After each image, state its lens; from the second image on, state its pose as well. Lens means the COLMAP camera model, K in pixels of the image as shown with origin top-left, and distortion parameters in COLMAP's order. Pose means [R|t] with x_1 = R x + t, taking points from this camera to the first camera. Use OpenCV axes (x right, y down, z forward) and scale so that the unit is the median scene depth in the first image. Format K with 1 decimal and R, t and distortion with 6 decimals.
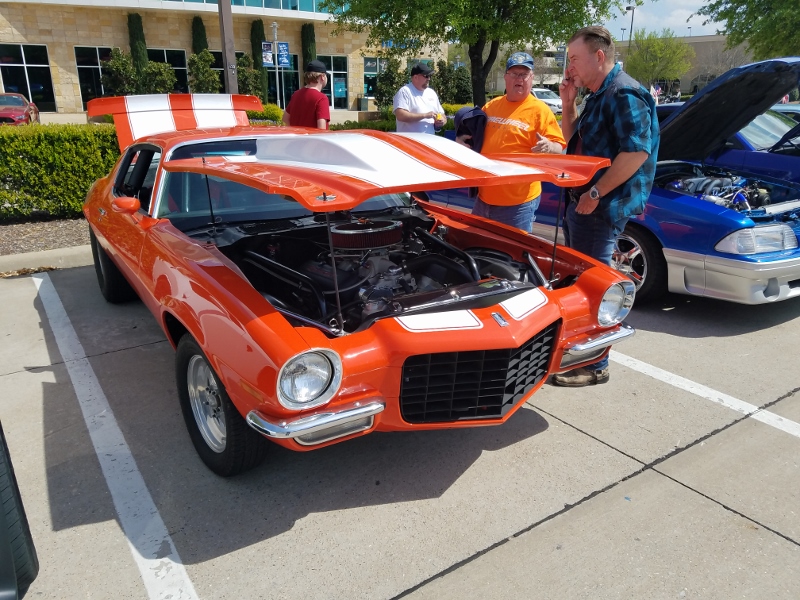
lens RADIAL K [[623.6, 0, 406.1], [0, 623.6, 305.4], [0, 0, 1]] dist [0.018905, -0.038542]
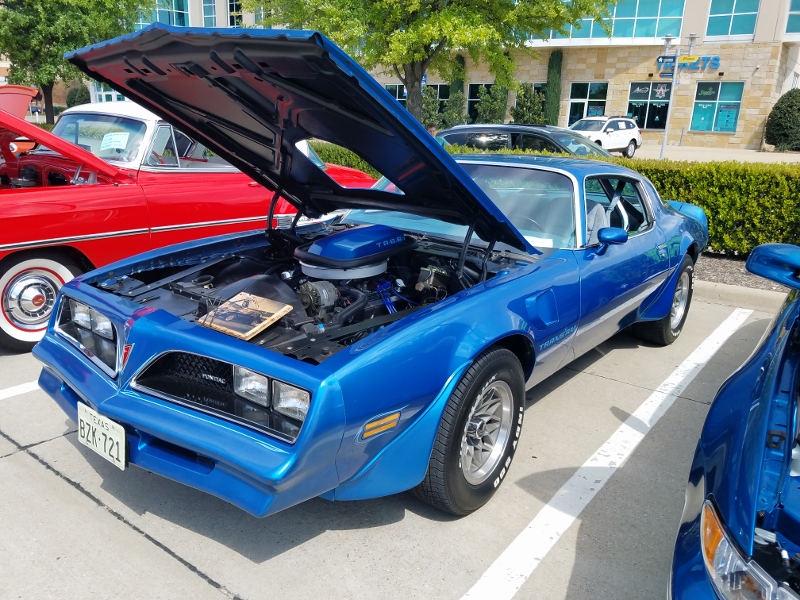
lens RADIAL K [[623.6, 0, 396.9], [0, 623.6, 300.9], [0, 0, 1]] dist [0.018905, -0.038542]
pose [[0.359947, 0.270610, -0.892865, 0.666634], [-0.324959, 0.933449, 0.151907, -0.146401], [0.874551, 0.235466, 0.423929, 0.434193]]
